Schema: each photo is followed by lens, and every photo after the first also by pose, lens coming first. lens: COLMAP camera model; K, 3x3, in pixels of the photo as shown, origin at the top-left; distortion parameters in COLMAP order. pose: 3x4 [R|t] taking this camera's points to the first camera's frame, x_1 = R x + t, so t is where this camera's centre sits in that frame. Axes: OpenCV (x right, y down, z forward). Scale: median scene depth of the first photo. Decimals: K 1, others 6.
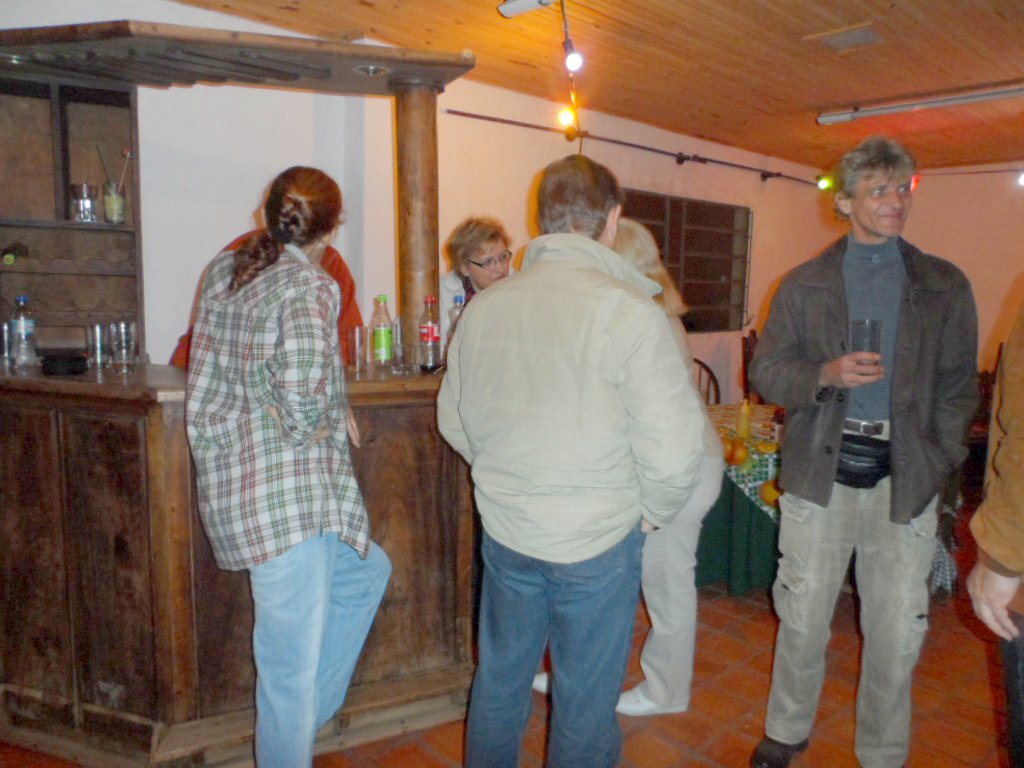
lens RADIAL K [[774.1, 0, 512.0], [0, 774.1, 384.0], [0, 0, 1]] dist [0.002549, 0.003909]
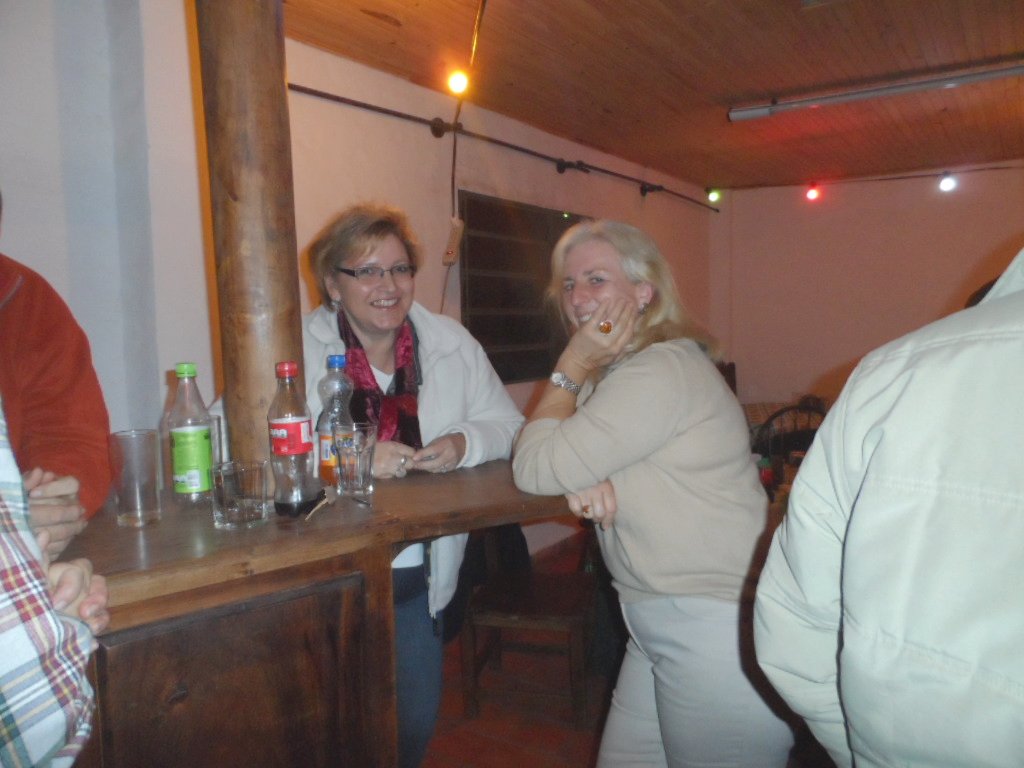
lens RADIAL K [[715.6, 0, 480.7], [0, 715.6, 380.9], [0, 0, 1]] dist [-0.112449, 0.248266]
pose [[0.973924, -0.059207, 0.219013, -0.086058], [0.067856, 0.997176, -0.032174, -0.078676], [-0.216489, 0.046196, 0.975191, 0.534172]]
